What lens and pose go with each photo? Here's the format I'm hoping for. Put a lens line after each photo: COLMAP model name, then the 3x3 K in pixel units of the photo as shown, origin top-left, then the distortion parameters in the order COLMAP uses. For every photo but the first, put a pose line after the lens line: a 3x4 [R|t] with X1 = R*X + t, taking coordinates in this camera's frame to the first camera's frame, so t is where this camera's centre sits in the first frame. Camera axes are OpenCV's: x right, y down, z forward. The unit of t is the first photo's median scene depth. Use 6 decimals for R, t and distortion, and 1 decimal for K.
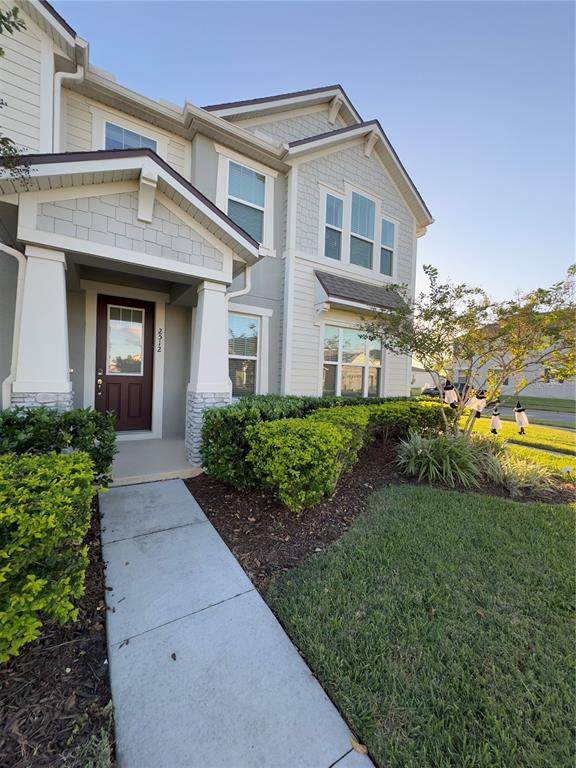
lens RADIAL K [[305.5, 0, 288.0], [0, 305.5, 384.0], [0, 0, 1]] dist [-0.001268, -0.000019]
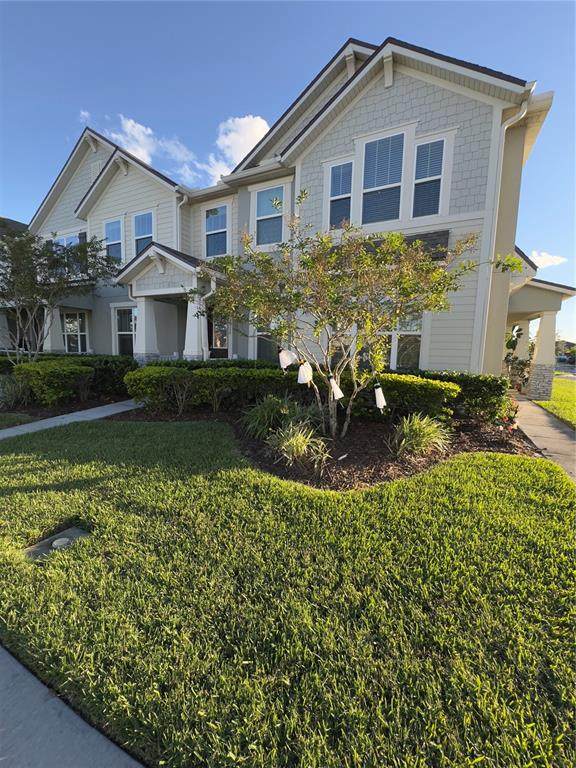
lens RADIAL K [[305.5, 0, 288.0], [0, 305.5, 384.0], [0, 0, 1]] dist [-0.001268, -0.000019]
pose [[0.525397, 0.073709, -0.847658, 1.051918], [-0.026042, 0.997167, 0.070568, 0.036241], [0.850458, -0.015001, 0.525828, 0.350827]]
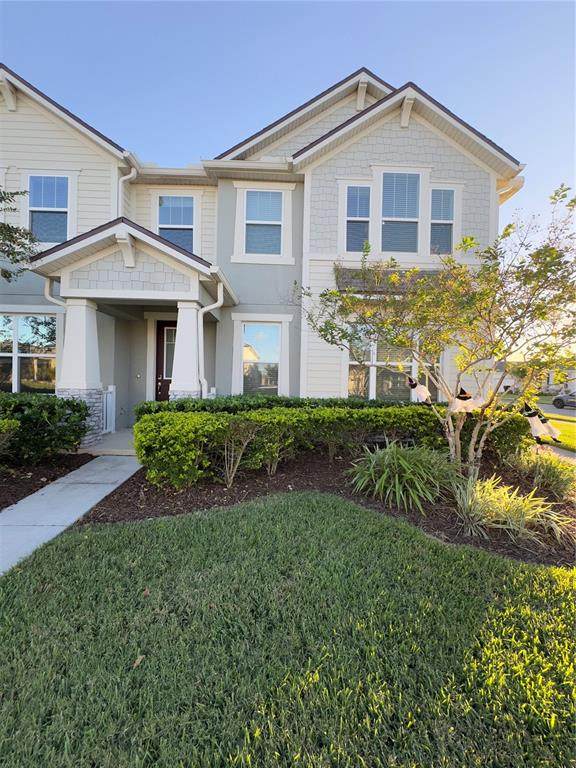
lens RADIAL K [[307.8, 0, 288.0], [0, 307.8, 384.0], [0, 0, 1]] dist [-0.002240, 0.000035]
pose [[0.857190, -0.010213, -0.514899, 0.492964], [-0.002753, 0.999698, -0.024413, 0.019330], [0.514993, 0.022344, 0.856903, 0.101458]]
